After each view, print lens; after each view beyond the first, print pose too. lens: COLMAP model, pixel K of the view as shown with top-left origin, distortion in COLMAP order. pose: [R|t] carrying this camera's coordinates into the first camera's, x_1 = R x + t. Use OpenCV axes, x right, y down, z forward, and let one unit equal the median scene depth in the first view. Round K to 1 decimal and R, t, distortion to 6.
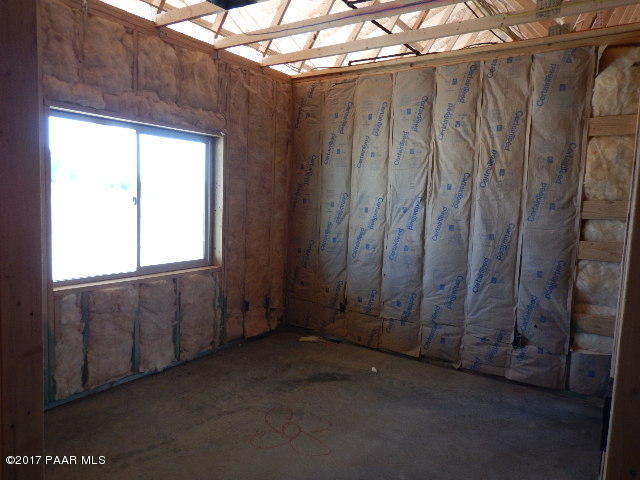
lens RADIAL K [[447.4, 0, 320.0], [0, 447.4, 240.0], [0, 0, 1]] dist [-0.000946, -0.000309]
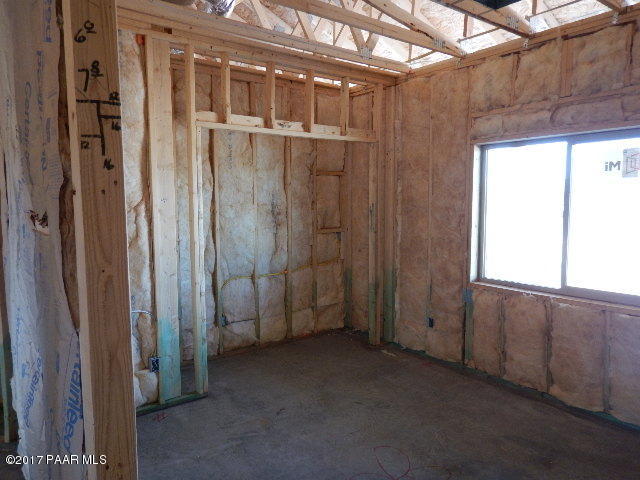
lens RADIAL K [[447.4, 0, 320.0], [0, 447.4, 240.0], [0, 0, 1]] dist [-0.000946, -0.000309]
pose [[-0.295790, 0.047881, -0.954052, 0.671123], [-0.103632, 0.991240, 0.081877, -0.061925], [0.949615, 0.123088, -0.288237, 0.801742]]
